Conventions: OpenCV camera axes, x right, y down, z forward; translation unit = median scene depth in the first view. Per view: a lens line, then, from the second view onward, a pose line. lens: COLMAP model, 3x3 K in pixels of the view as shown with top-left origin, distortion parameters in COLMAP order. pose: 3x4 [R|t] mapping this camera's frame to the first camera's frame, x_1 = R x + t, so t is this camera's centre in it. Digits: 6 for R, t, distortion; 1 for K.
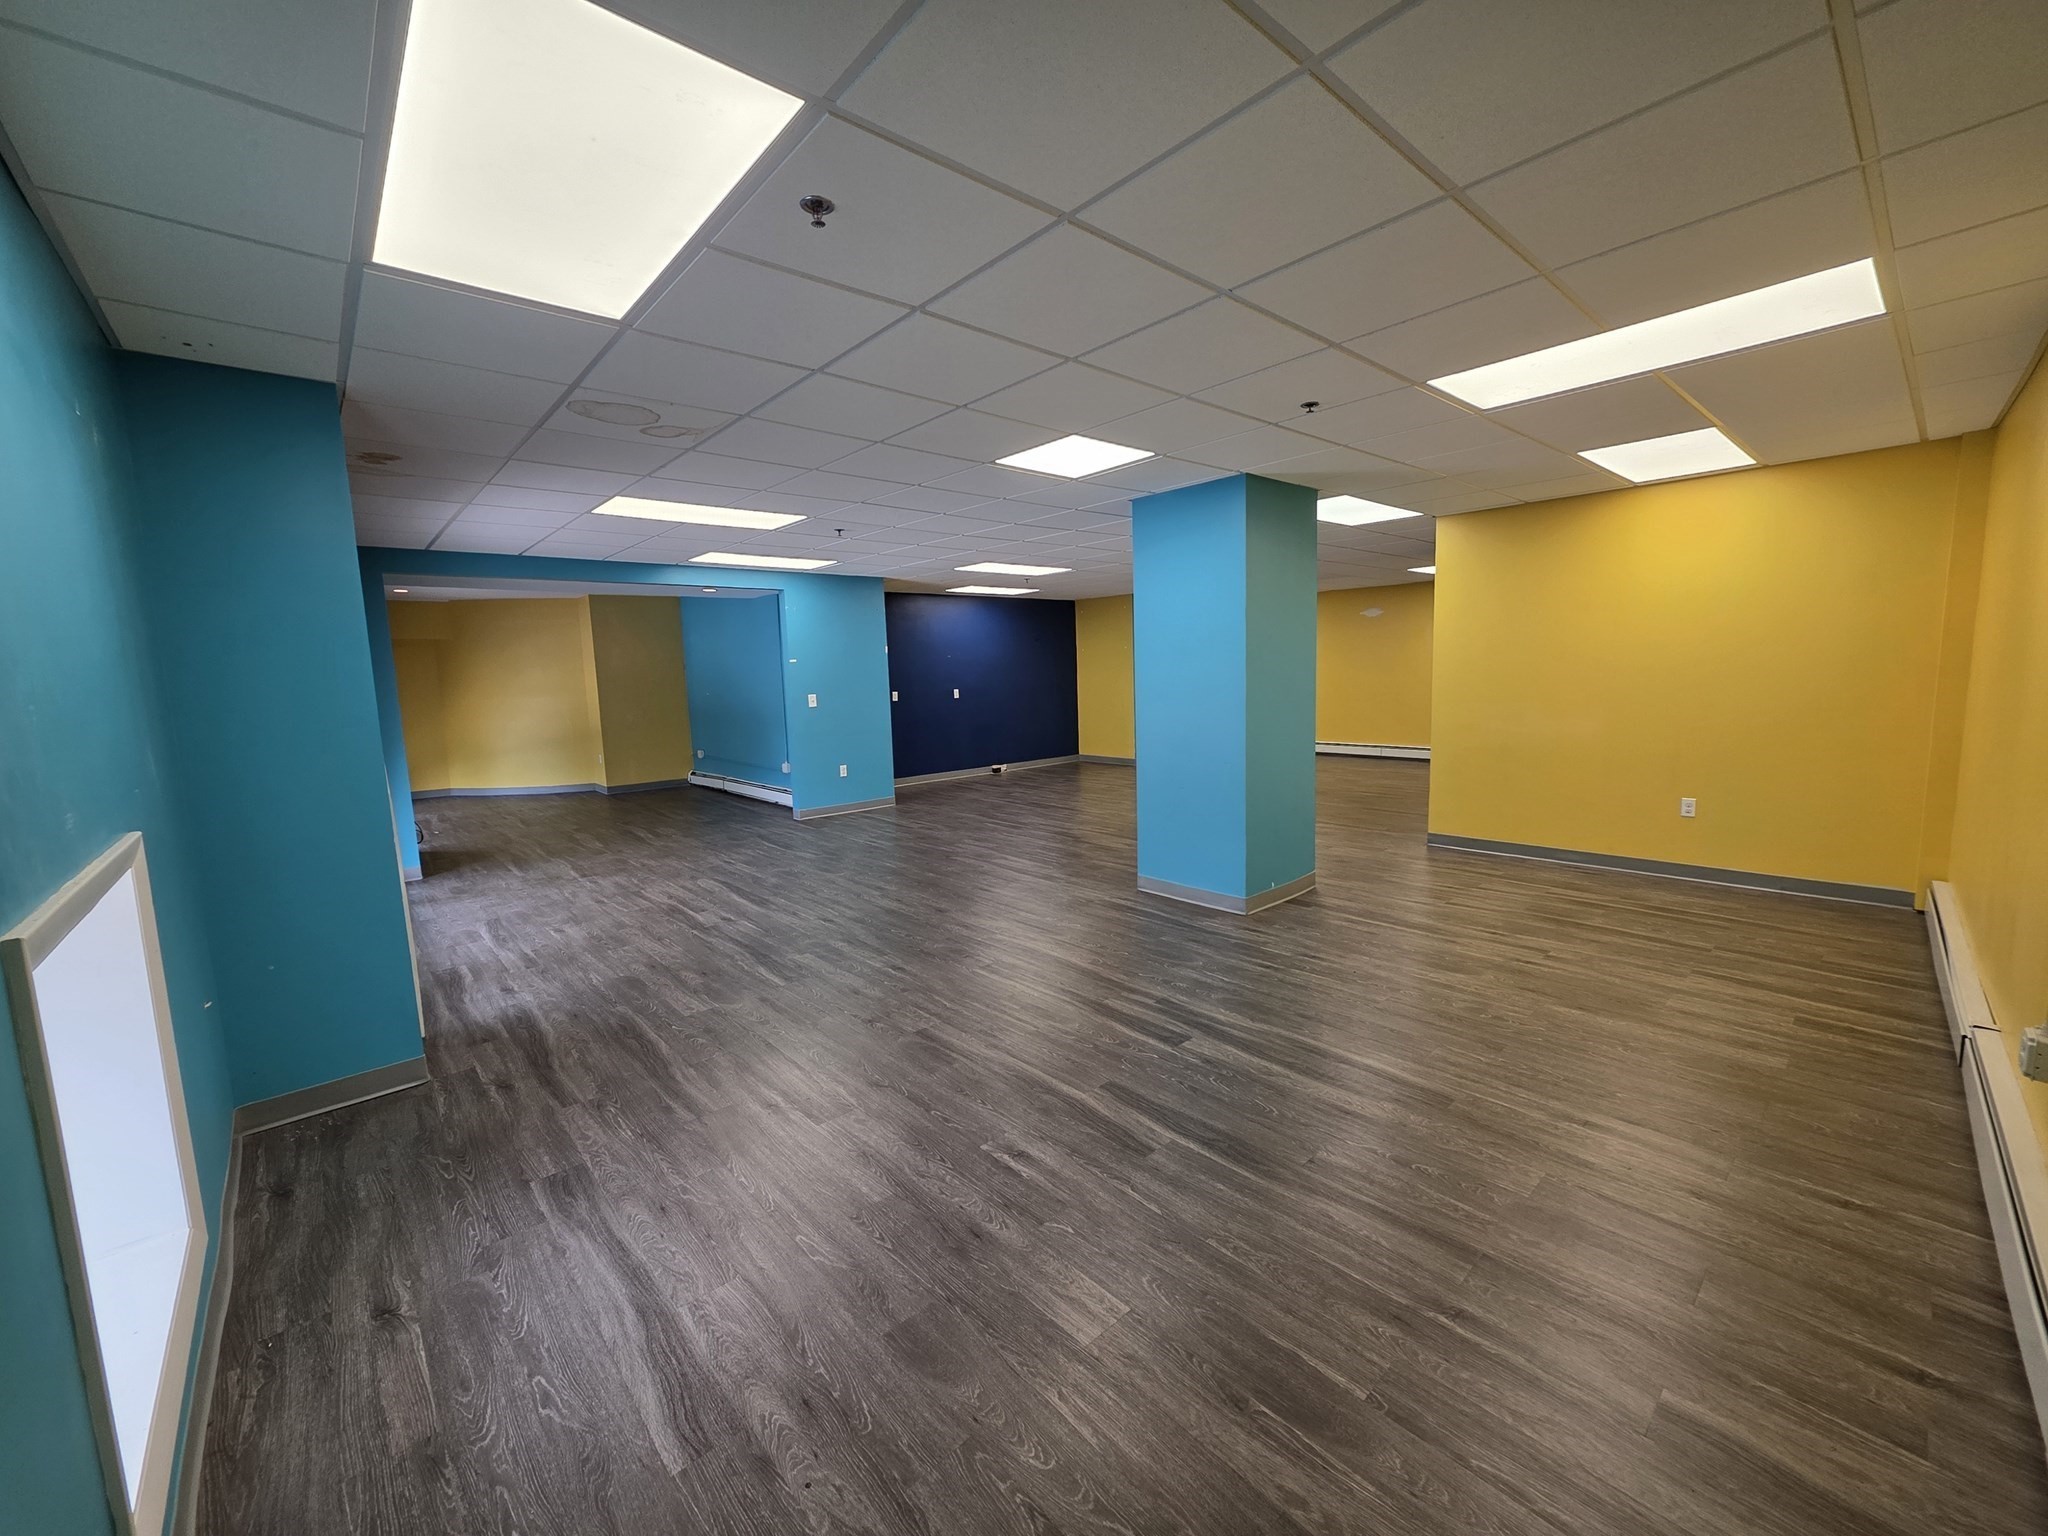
lens RADIAL K [[815.7, 0, 1029.5], [0, 815.7, 763.3], [0, 0, 1]] dist [0.001899, 0.000162]
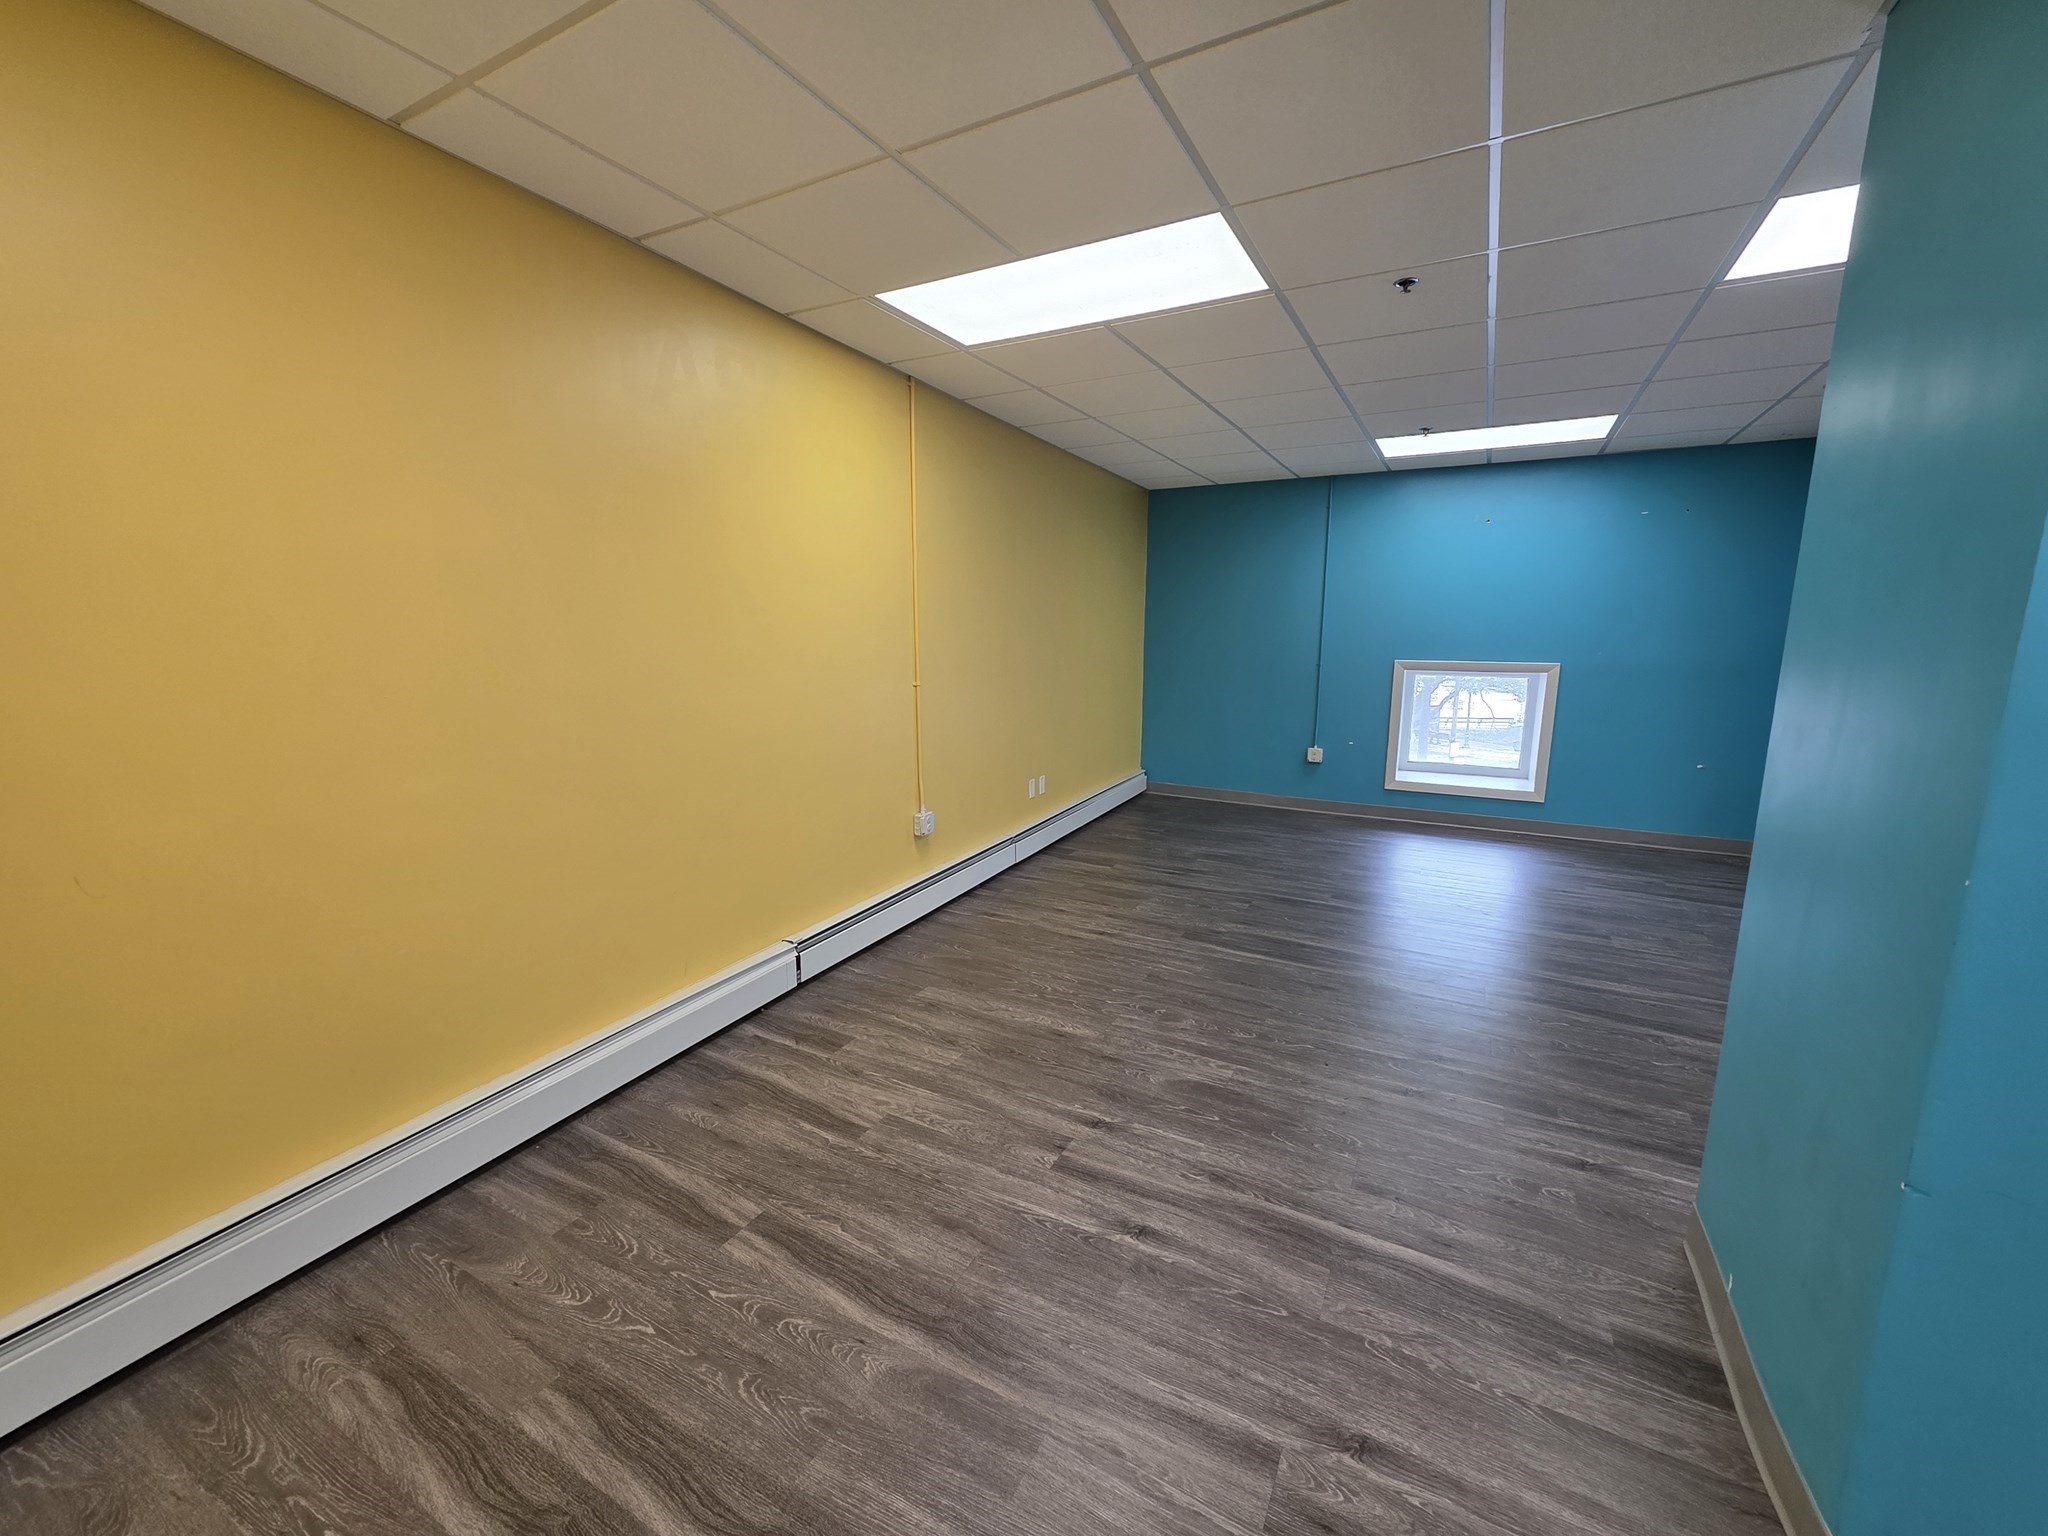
lens RADIAL K [[815.7, 0, 1029.5], [0, 815.7, 763.3], [0, 0, 1]] dist [0.001899, 0.000162]
pose [[-0.941665, 0.082850, -0.326196, 0.860384], [-0.012866, 0.959655, 0.280884, -0.185487], [0.336307, 0.268696, -0.902608, 1.505209]]
